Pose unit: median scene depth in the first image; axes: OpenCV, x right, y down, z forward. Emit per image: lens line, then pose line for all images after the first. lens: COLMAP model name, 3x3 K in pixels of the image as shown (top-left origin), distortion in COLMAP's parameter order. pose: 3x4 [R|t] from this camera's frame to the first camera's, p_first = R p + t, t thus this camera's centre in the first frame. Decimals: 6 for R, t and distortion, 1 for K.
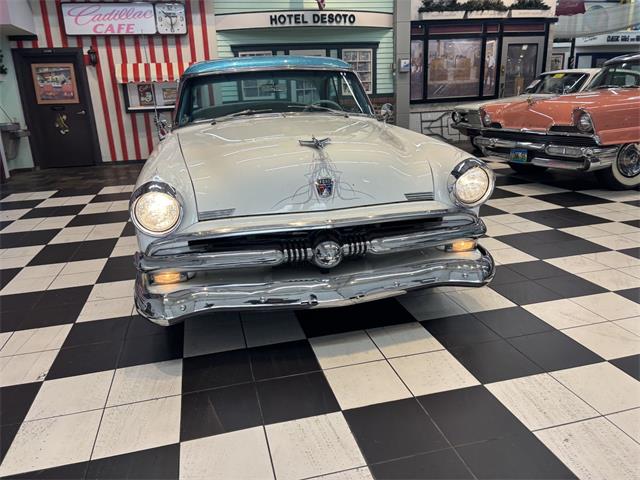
lens RADIAL K [[496.6, 0, 320.0], [0, 496.6, 240.0], [0, 0, 1]] dist [0.057717, -0.051981]
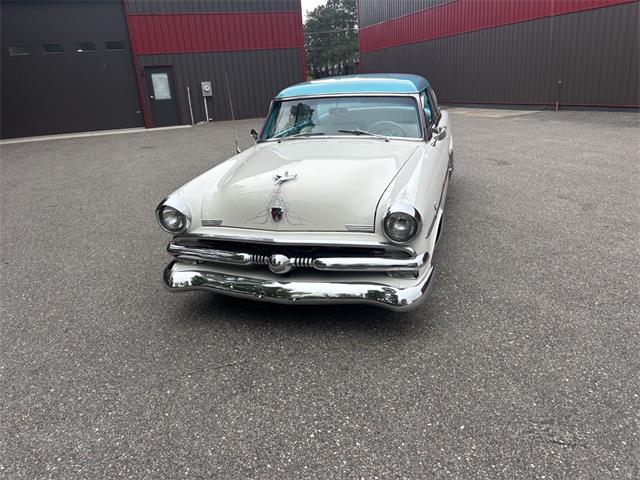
lens RADIAL K [[496.6, 0, 320.0], [0, 496.6, 240.0], [0, 0, 1]] dist [0.057717, -0.051981]
pose [[0.885938, 0.151483, -0.438368, 0.700016], [-0.119486, 0.987801, 0.099866, -0.181328], [0.448149, -0.036096, 0.893230, -0.156081]]
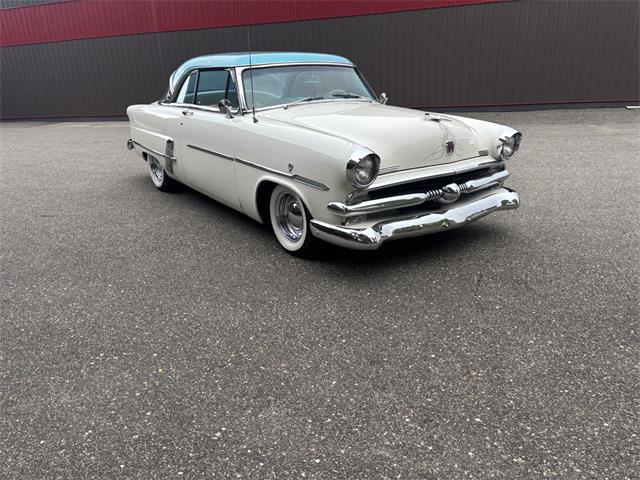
lens RADIAL K [[496.6, 0, 320.0], [0, 496.6, 240.0], [0, 0, 1]] dist [0.057717, -0.051981]
pose [[0.899360, -0.108409, 0.423555, -1.011467], [0.099680, 0.994099, 0.042782, 0.070126], [-0.425694, 0.003744, 0.904860, -0.221567]]
